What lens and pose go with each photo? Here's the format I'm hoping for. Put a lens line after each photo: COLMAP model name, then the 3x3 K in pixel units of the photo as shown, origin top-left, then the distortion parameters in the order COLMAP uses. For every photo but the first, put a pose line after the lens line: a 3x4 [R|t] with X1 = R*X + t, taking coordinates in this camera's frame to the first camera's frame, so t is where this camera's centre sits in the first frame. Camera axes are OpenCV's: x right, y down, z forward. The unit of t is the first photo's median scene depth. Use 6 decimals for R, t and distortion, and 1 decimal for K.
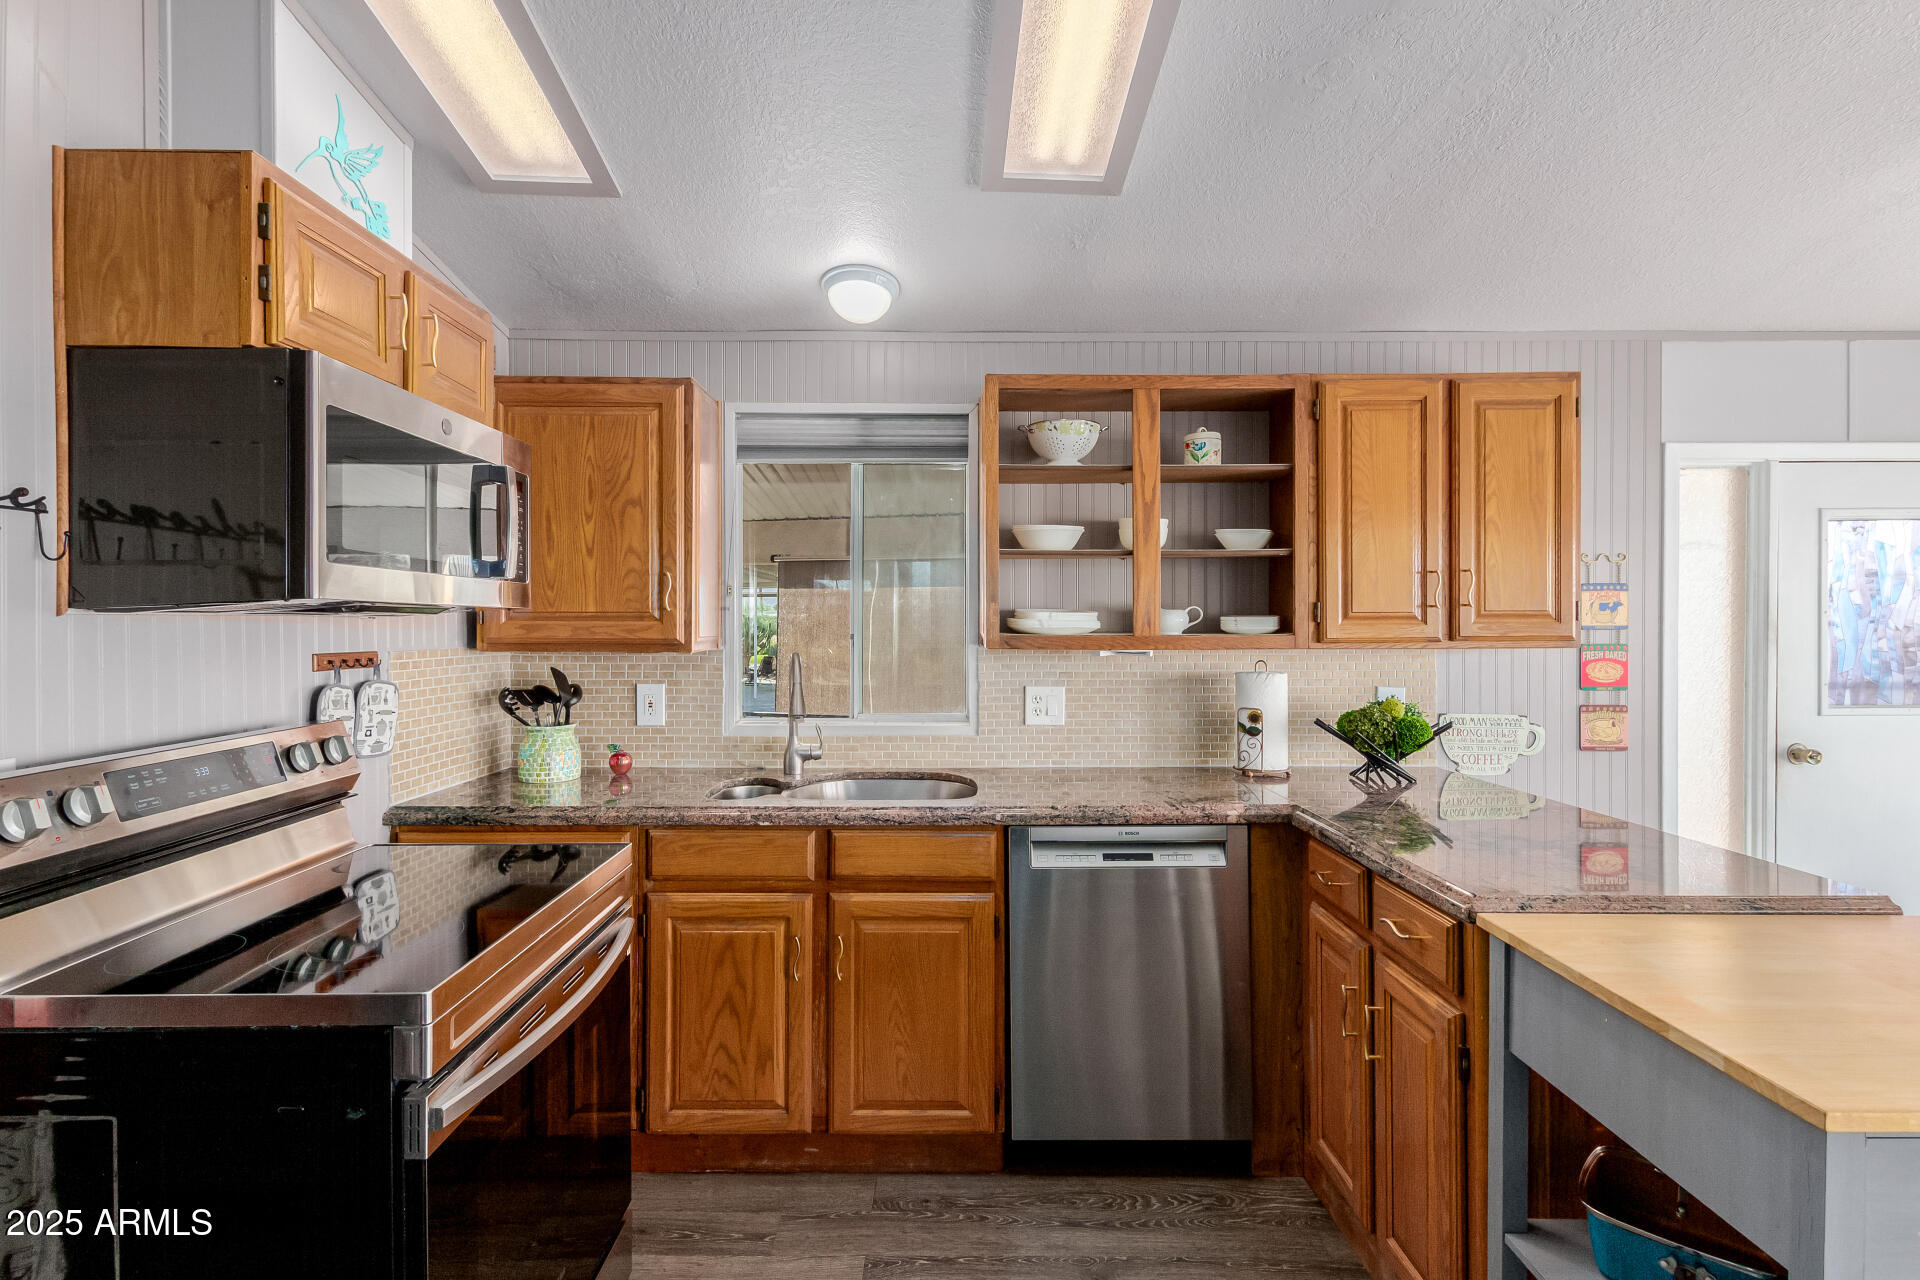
lens RADIAL K [[903.0, 0, 958.3], [0, 903.0, 624.7], [0, 0, 1]] dist [0.004601, -0.000744]
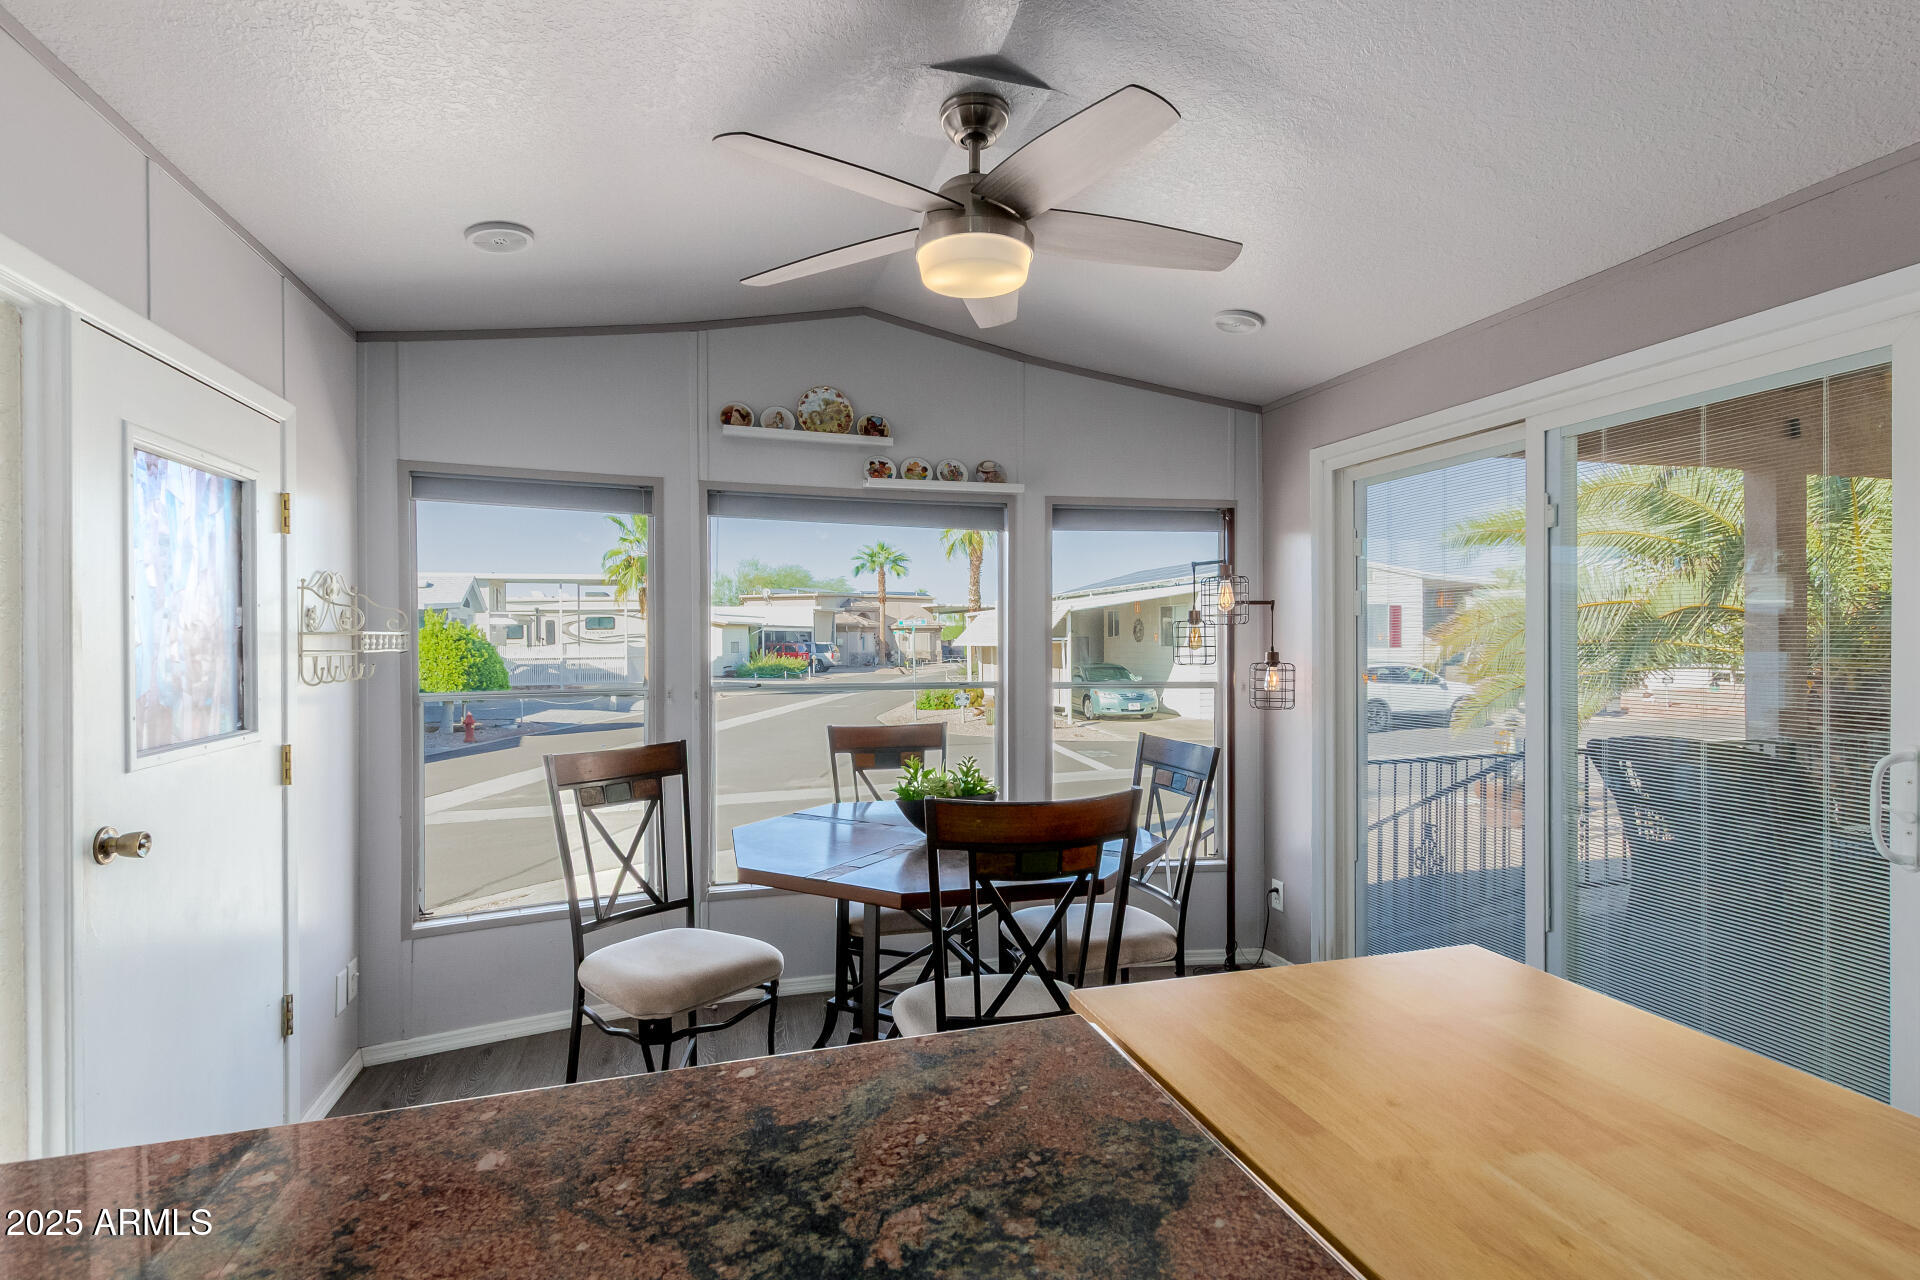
lens RADIAL K [[922.8, 0, 954.4], [0, 922.8, 647.7], [0, 0, 1]] dist [0.000252, -0.000024]
pose [[-0.282868, -0.006821, 0.959135, 0.243869], [0.008934, 0.999913, 0.009746, 0.020081], [-0.959117, 0.011326, -0.282782, 0.713816]]
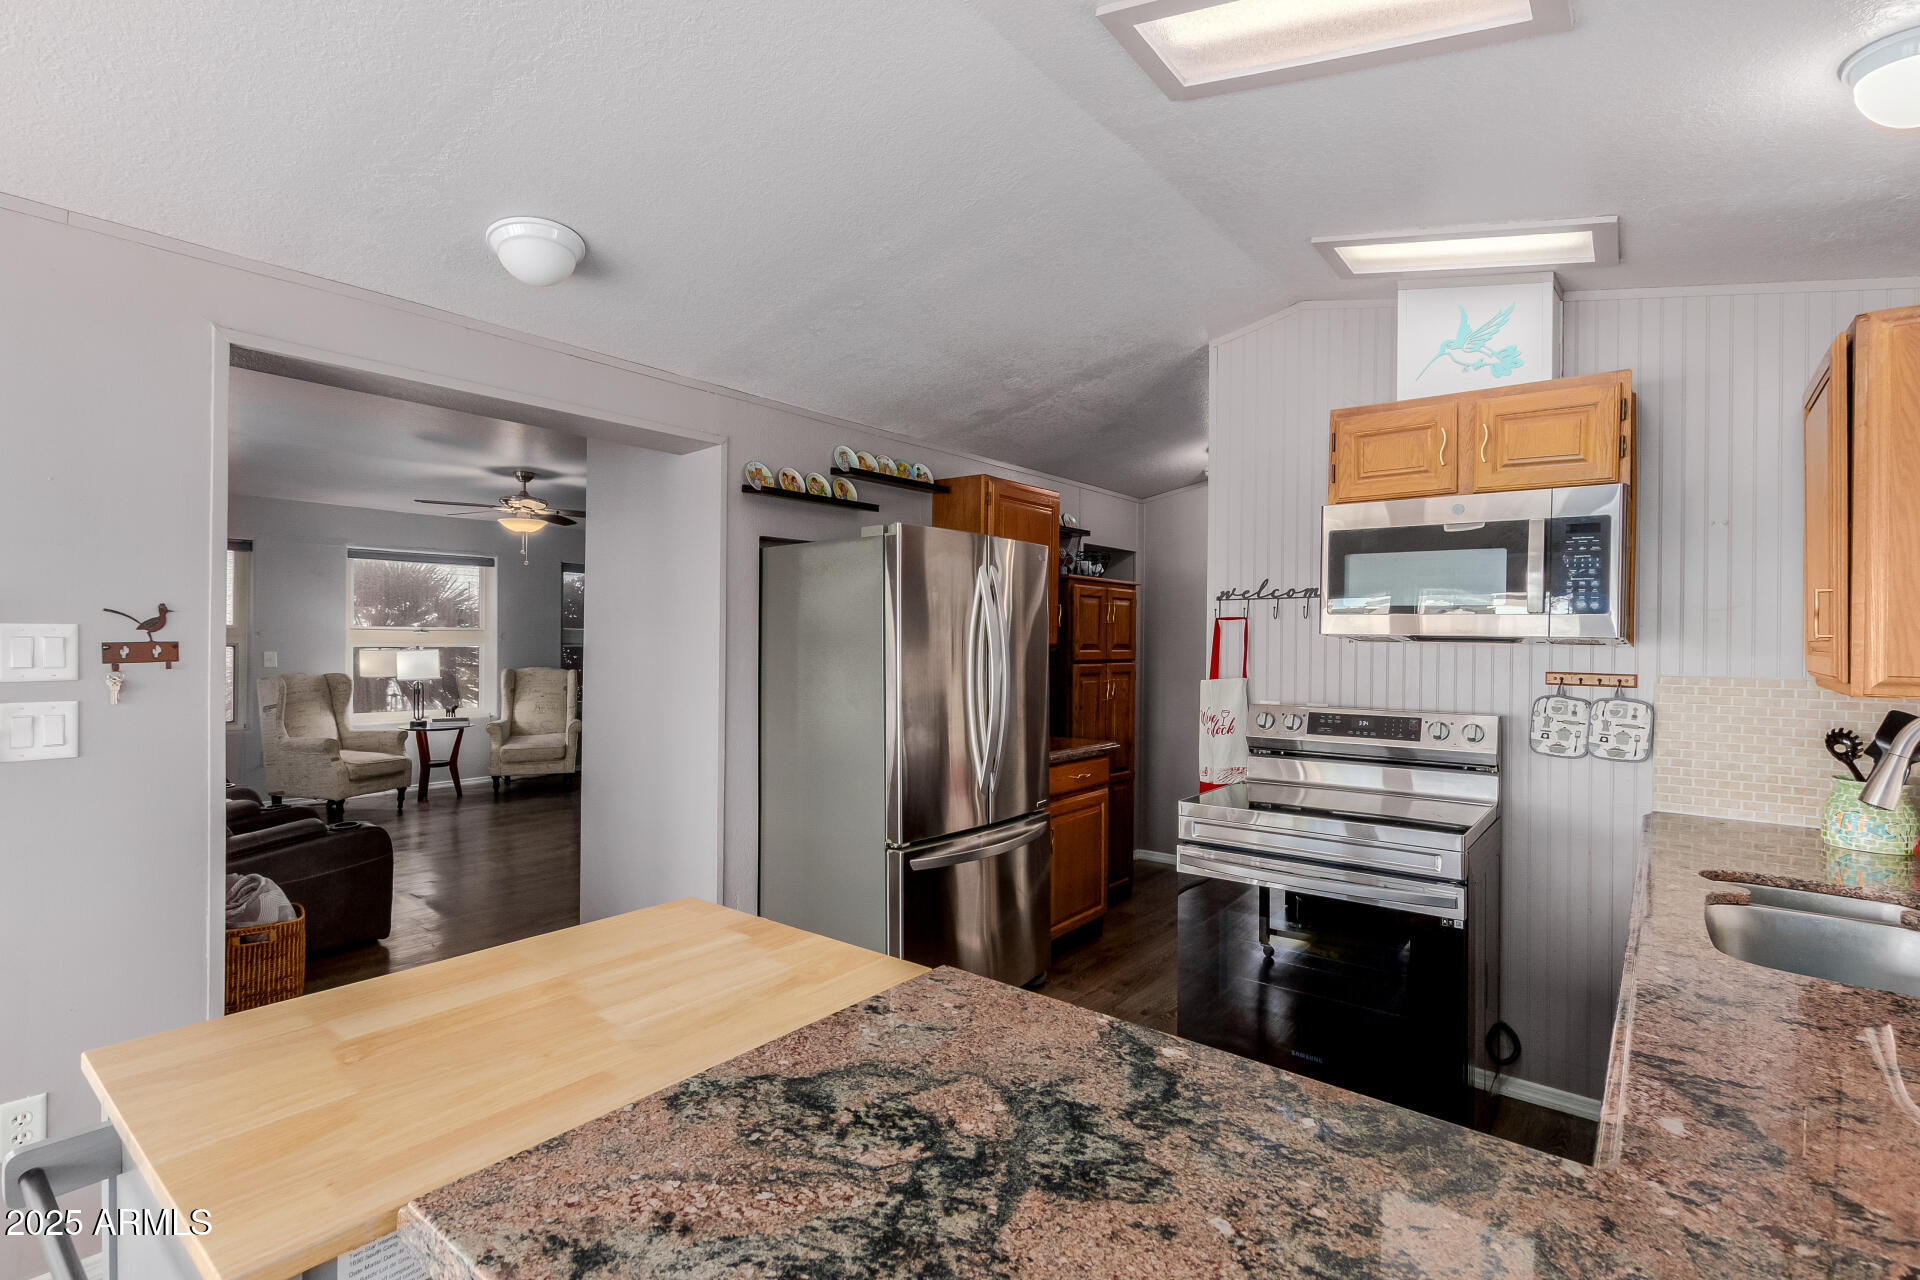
lens RADIAL K [[890.1, 0, 971.4], [0, 890.1, 636.8], [0, 0, 1]] dist [0.002784, 0.000162]
pose [[-0.609096, -0.007793, -0.793058, 0.693643], [-0.014252, 0.999898, 0.001121, -0.007862], [0.792968, 0.011986, -0.609145, 0.867493]]
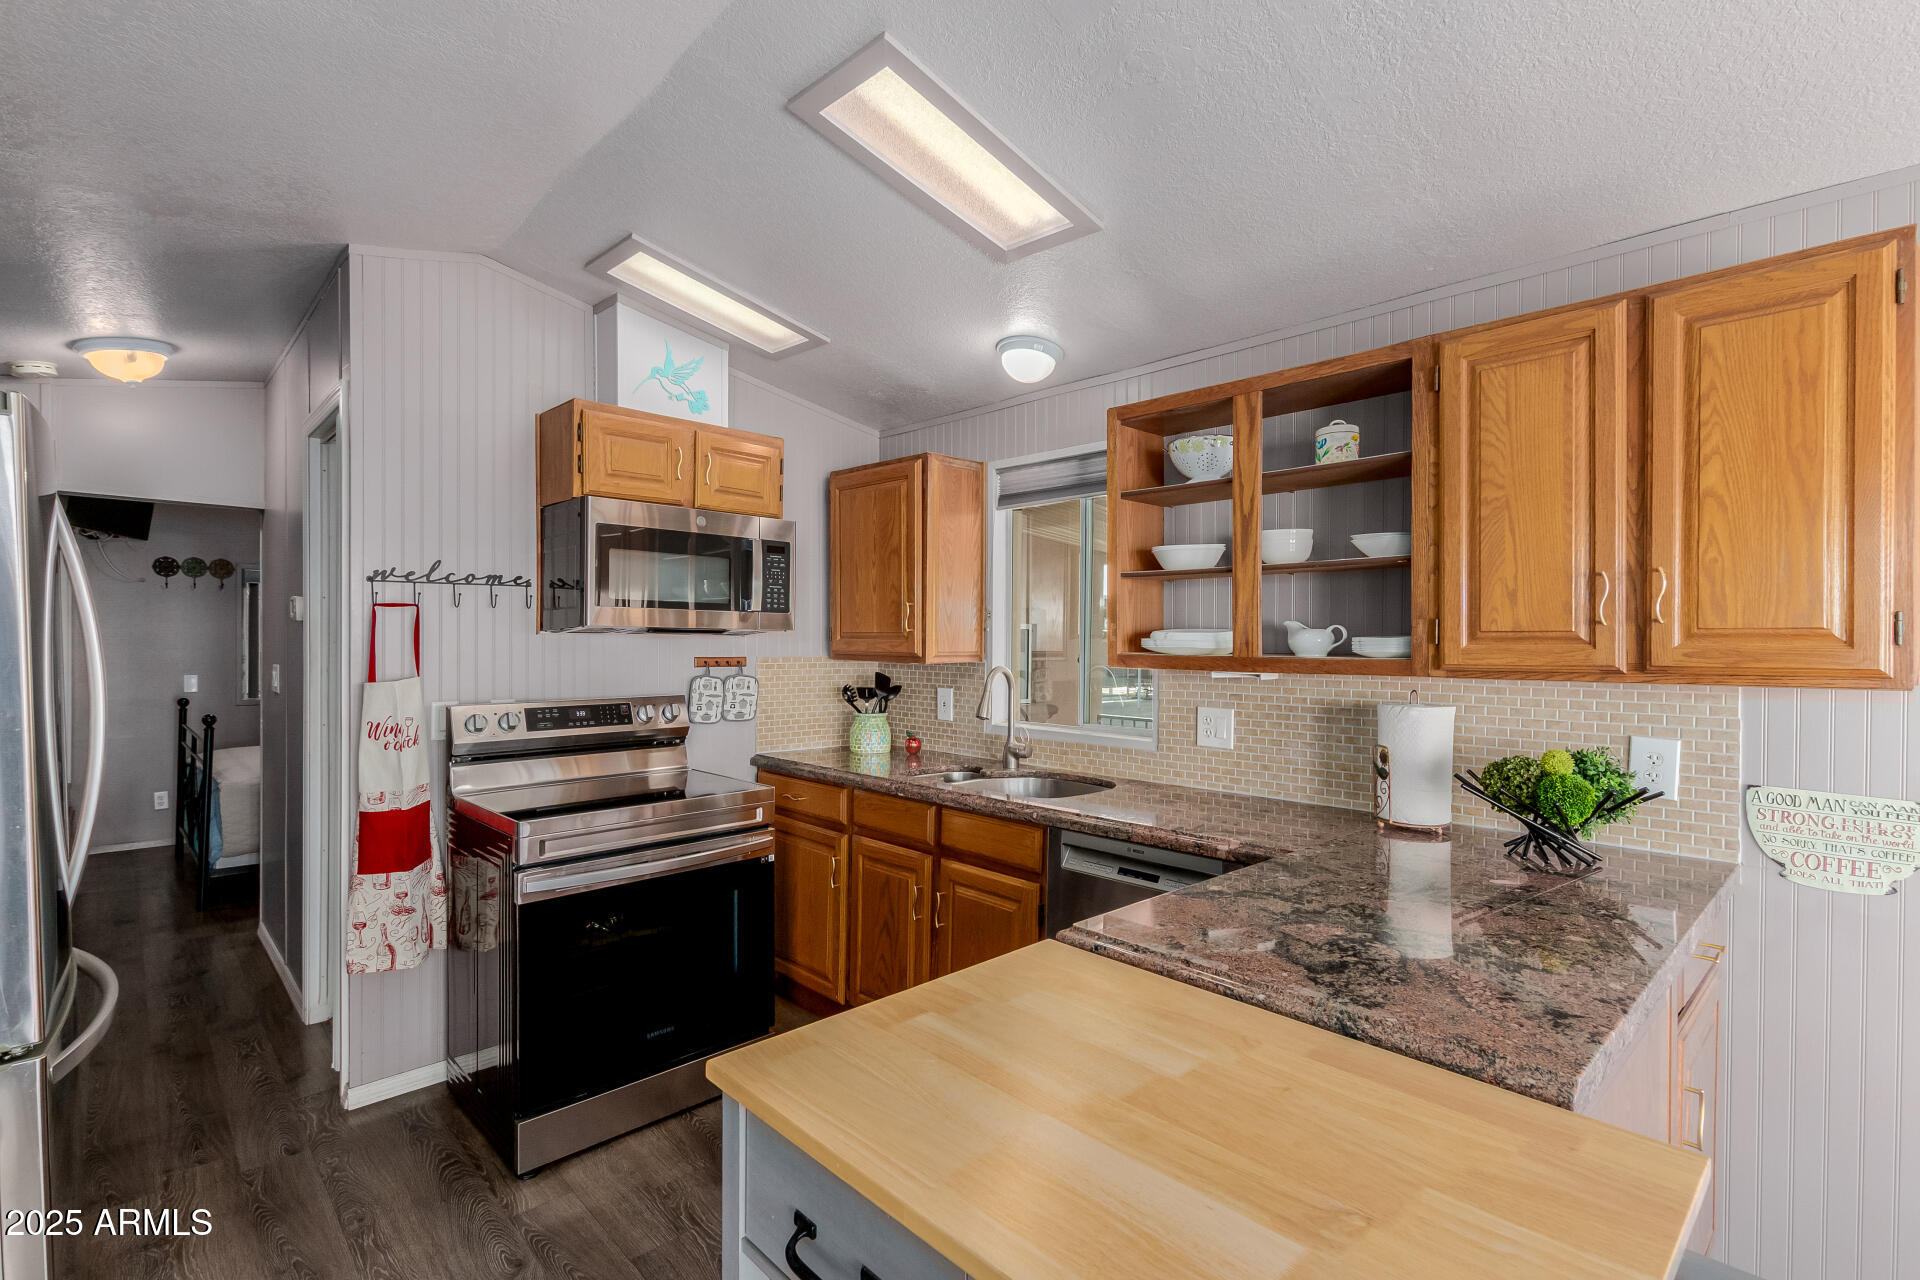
lens RADIAL K [[894.5, 0, 964.0], [0, 894.5, 645.4], [0, 0, 1]] dist [0.002091, -0.000219]
pose [[0.693322, 0.009278, -0.720568, 0.664660], [-0.008725, 0.999952, 0.004481, -0.001329], [0.720575, 0.003181, 0.693369, 0.144941]]
